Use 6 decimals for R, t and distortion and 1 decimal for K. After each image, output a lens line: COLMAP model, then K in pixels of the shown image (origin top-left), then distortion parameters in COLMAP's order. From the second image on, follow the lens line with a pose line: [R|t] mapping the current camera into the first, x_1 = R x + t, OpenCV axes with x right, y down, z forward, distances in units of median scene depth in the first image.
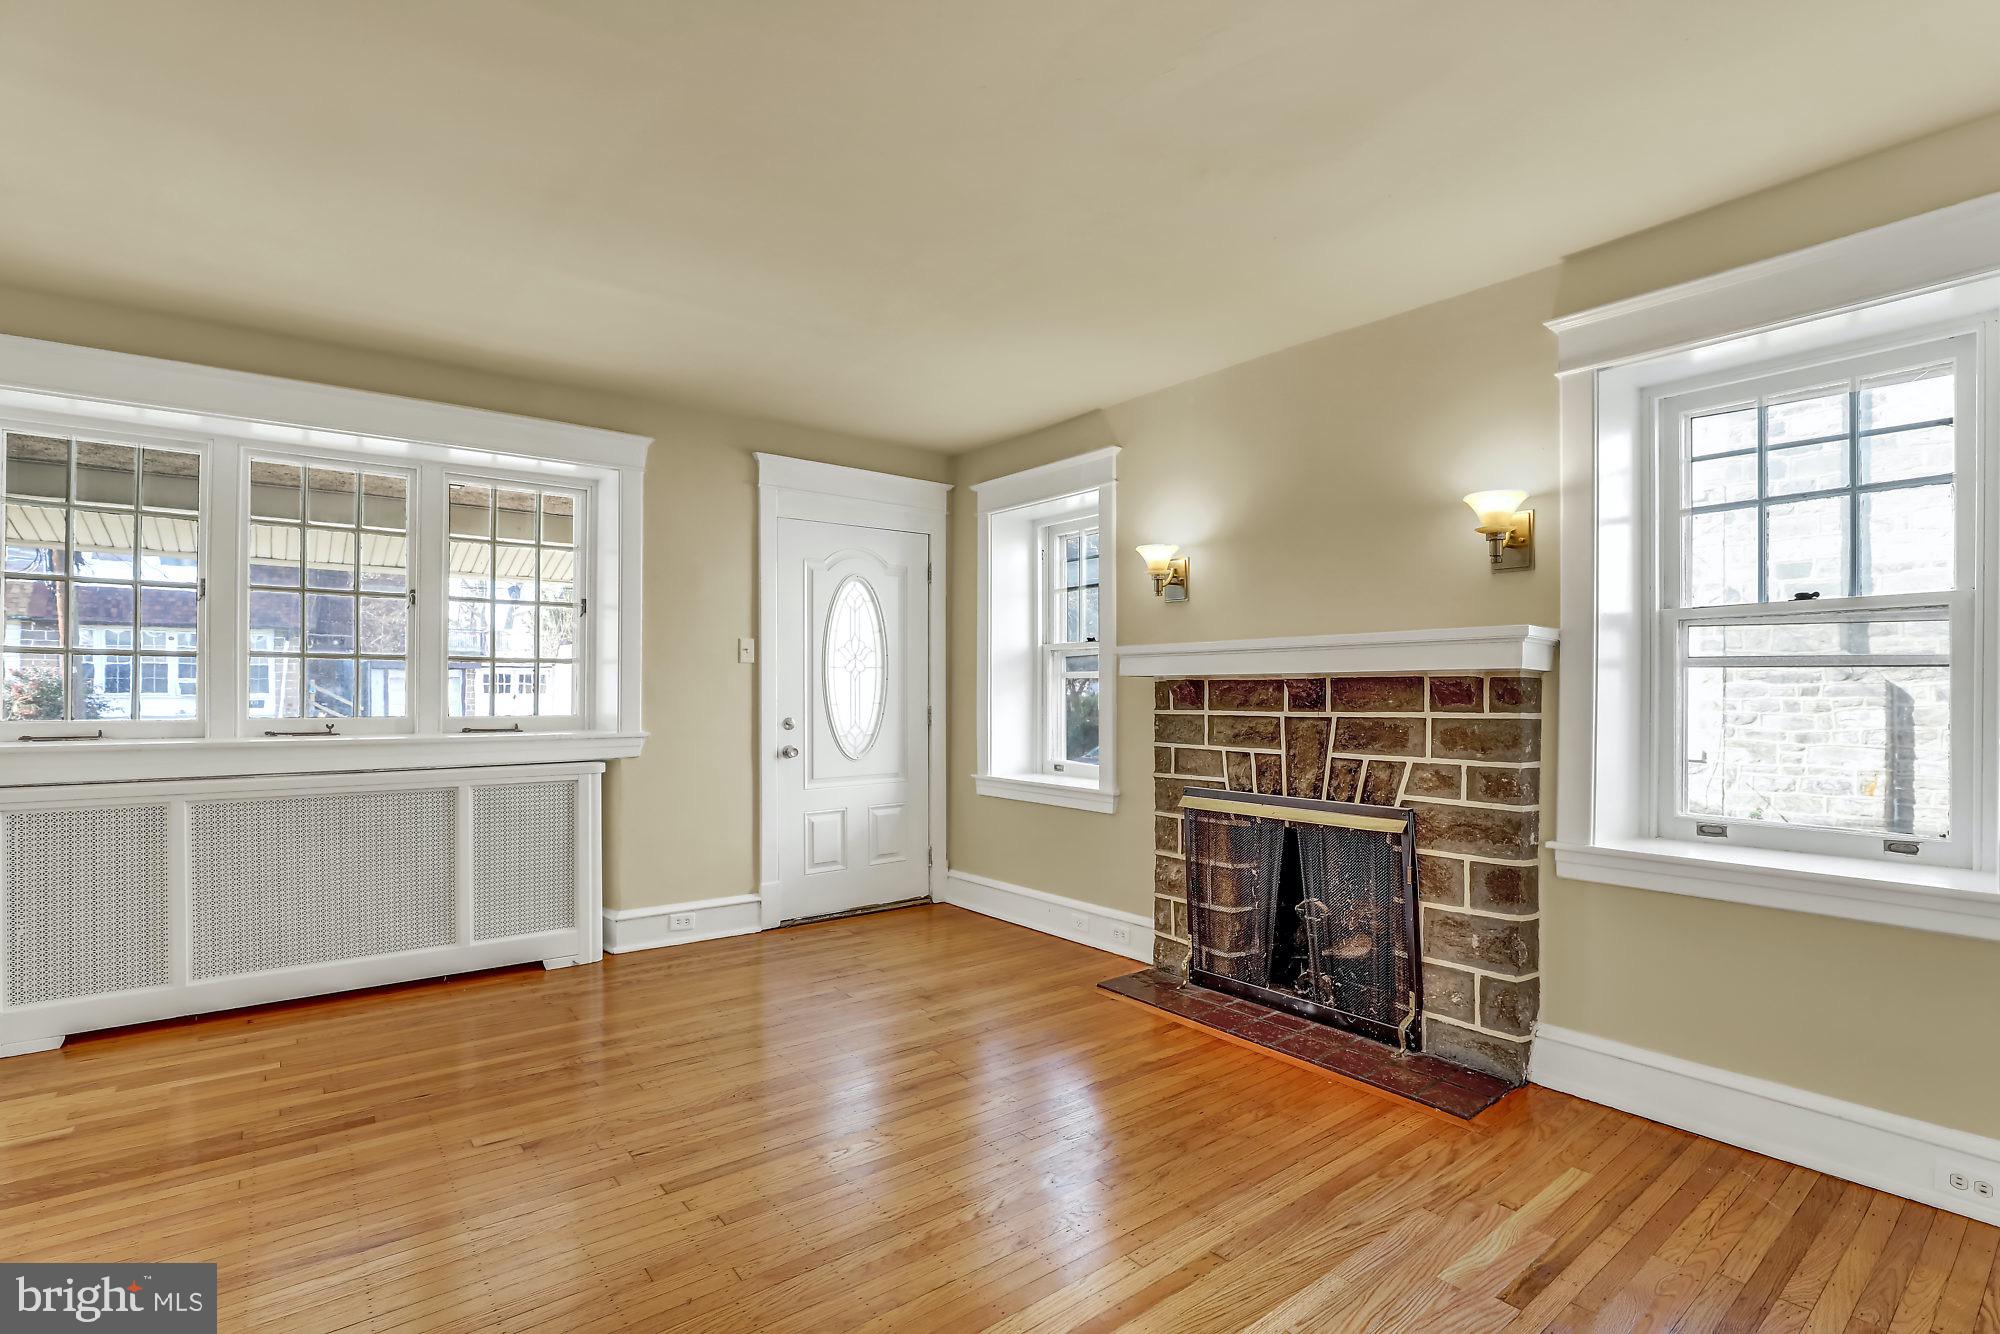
lens RADIAL K [[950.4, 0, 995.1], [0, 950.4, 674.7], [0, 0, 1]] dist [-0.026576, 0.001163]
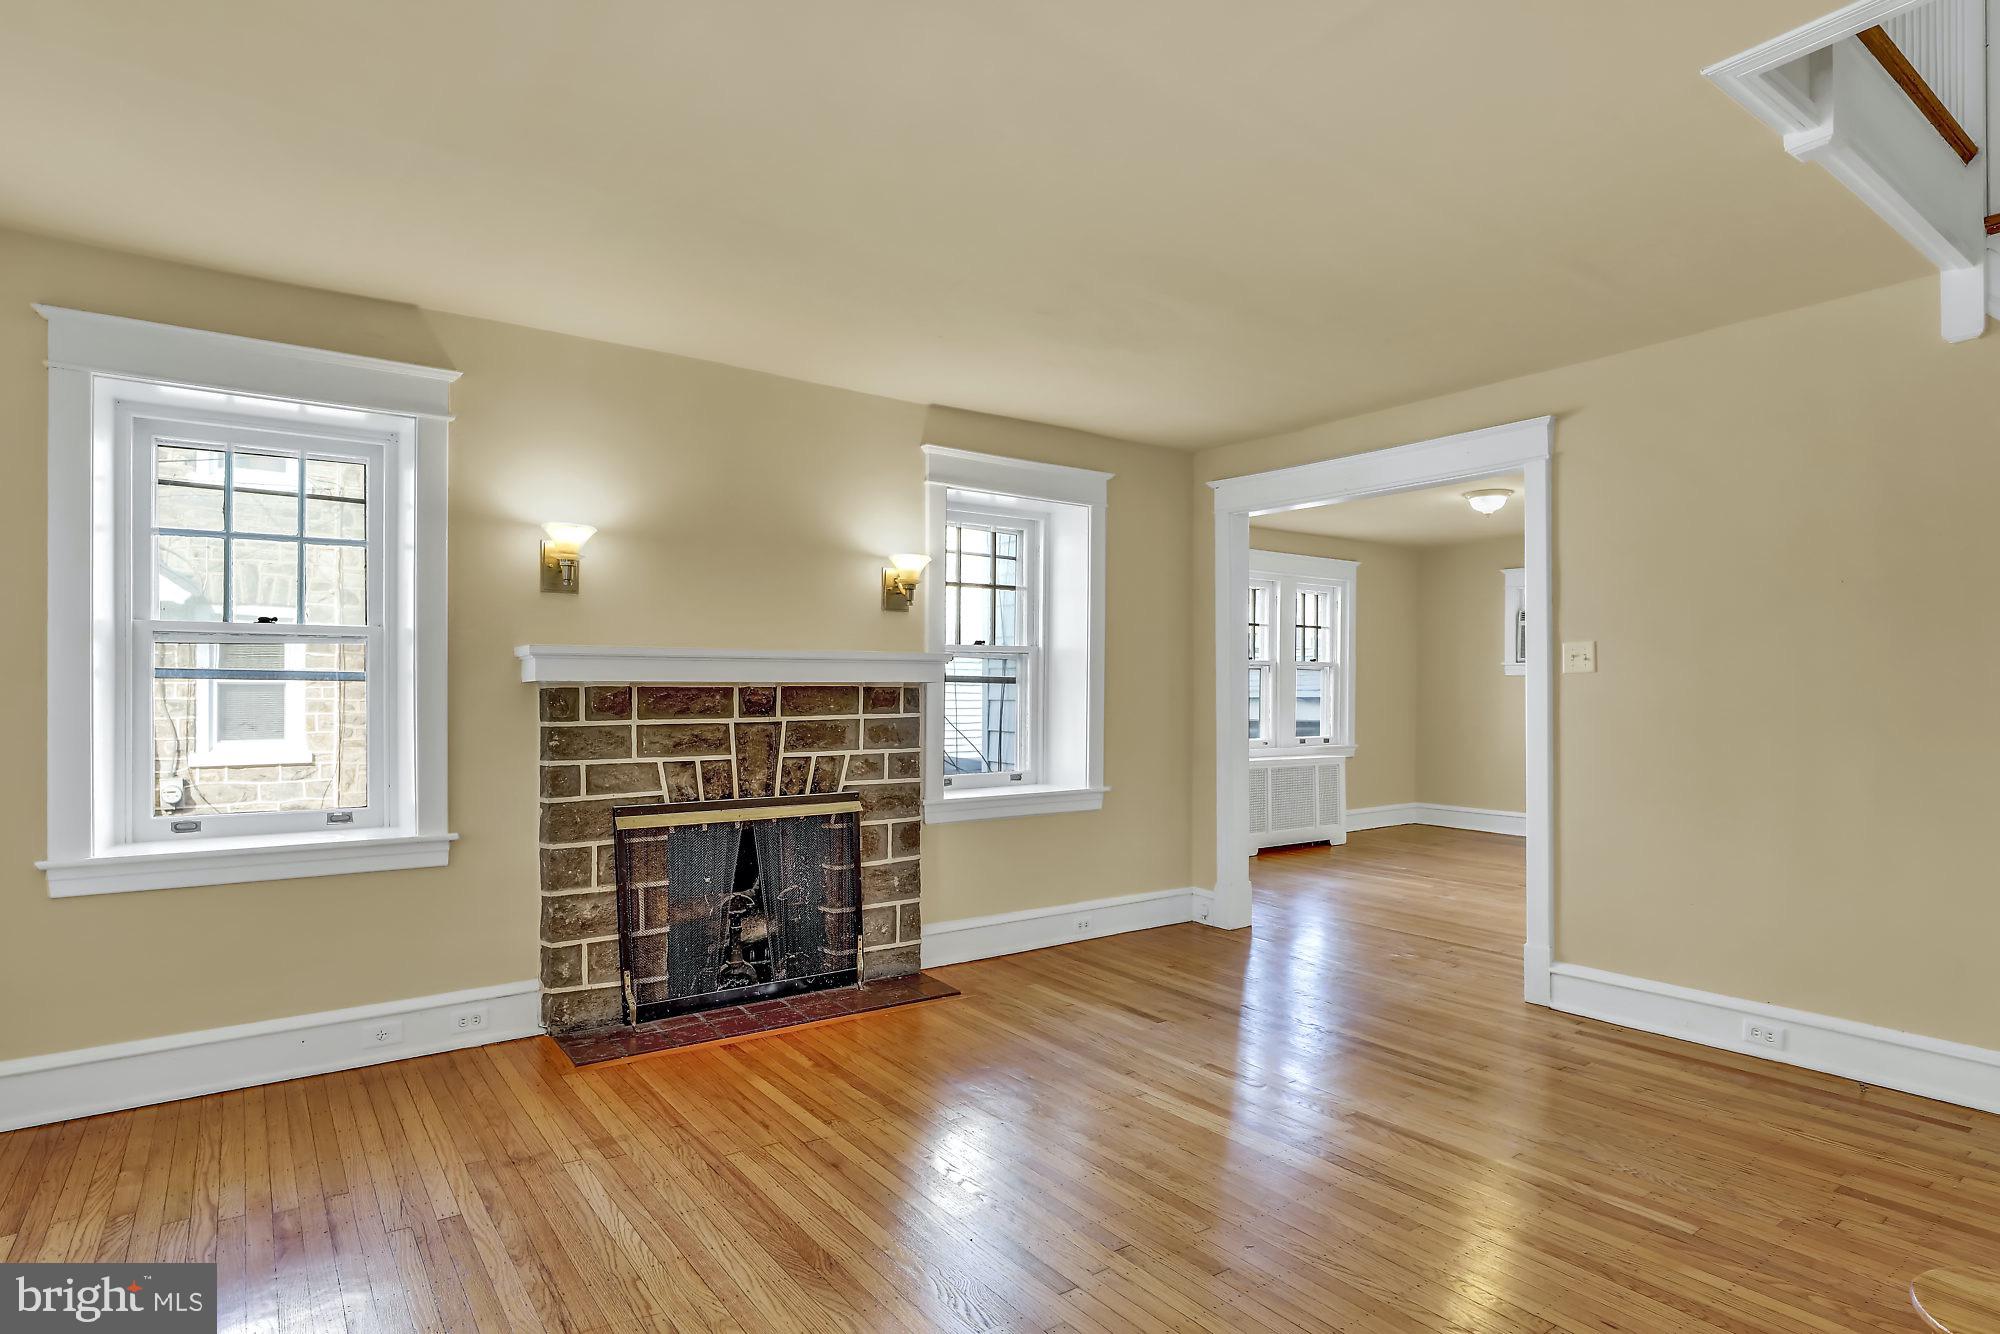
lens RADIAL K [[1087.9, 0, 1000.0], [0, 1087.9, 667.0], [0, 0, 1]] dist [-0.024152, 0.000227]
pose [[0.017229, 0.019858, 0.999654, -0.920108], [-0.018804, 0.999632, -0.019533, 0.000775], [-0.999675, -0.018461, 0.017597, 0.715698]]
